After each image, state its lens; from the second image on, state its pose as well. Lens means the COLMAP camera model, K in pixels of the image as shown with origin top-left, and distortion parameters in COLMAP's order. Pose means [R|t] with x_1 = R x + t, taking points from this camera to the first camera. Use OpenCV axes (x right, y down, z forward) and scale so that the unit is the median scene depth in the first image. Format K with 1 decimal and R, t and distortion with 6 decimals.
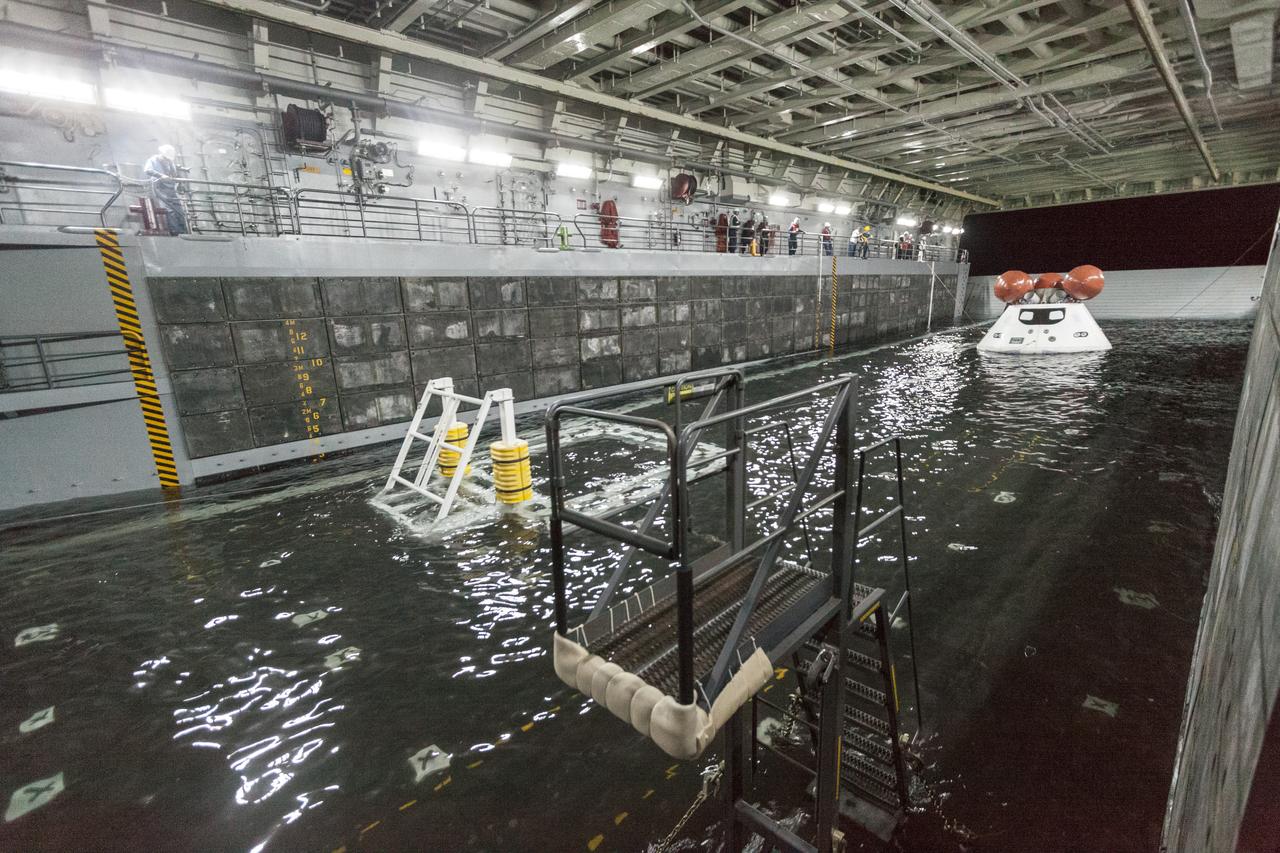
lens RADIAL K [[588.8, 0, 632.4], [0, 588.8, 434.7], [0, 0, 1]] dist [0.011278, -0.004454]
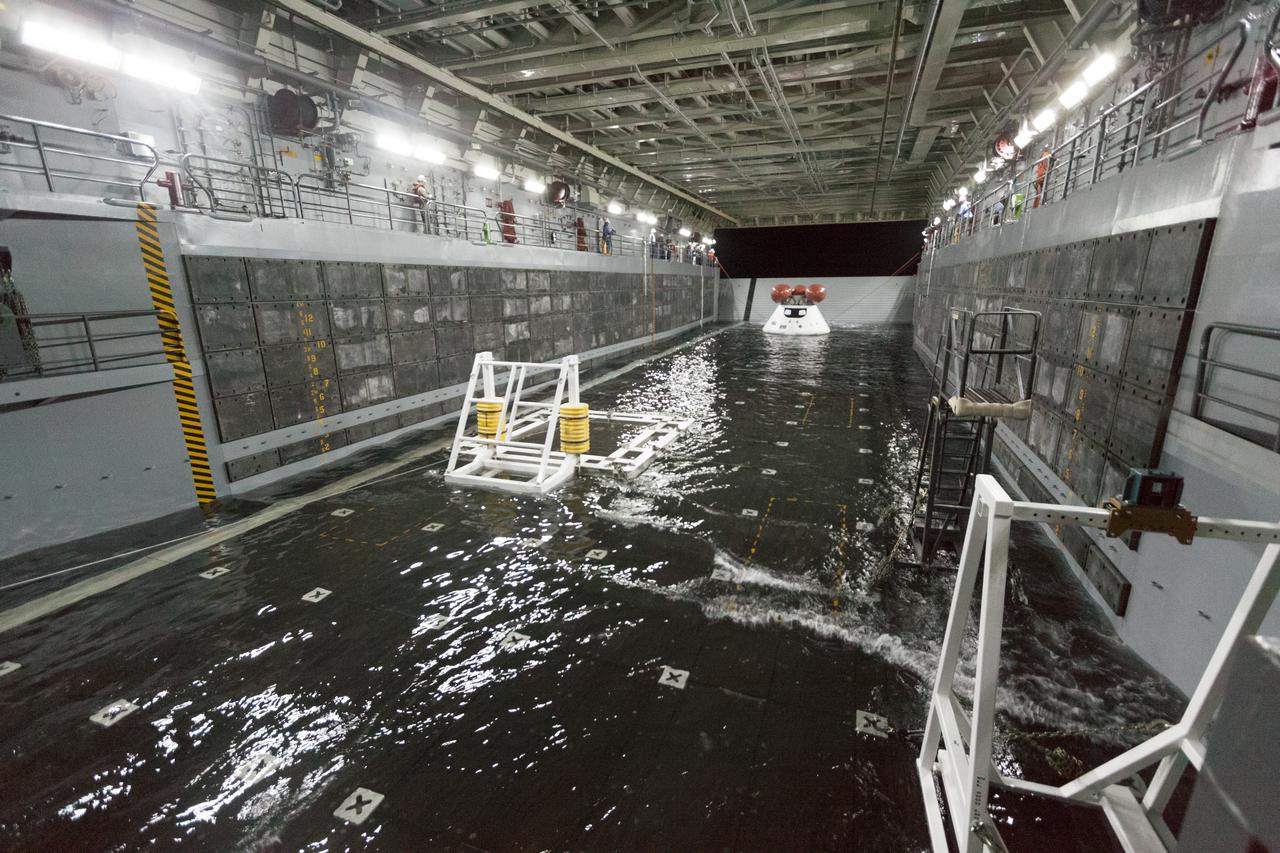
lens RADIAL K [[588.8, 0, 651.5], [0, 588.8, 429.3], [0, 0, 1]] dist [0.011278, -0.004454]
pose [[0.897265, -0.085461, 0.433142, -0.406746], [0.087549, 0.996045, 0.015164, 0.050222], [-0.432725, 0.024315, 0.901198, -0.140042]]
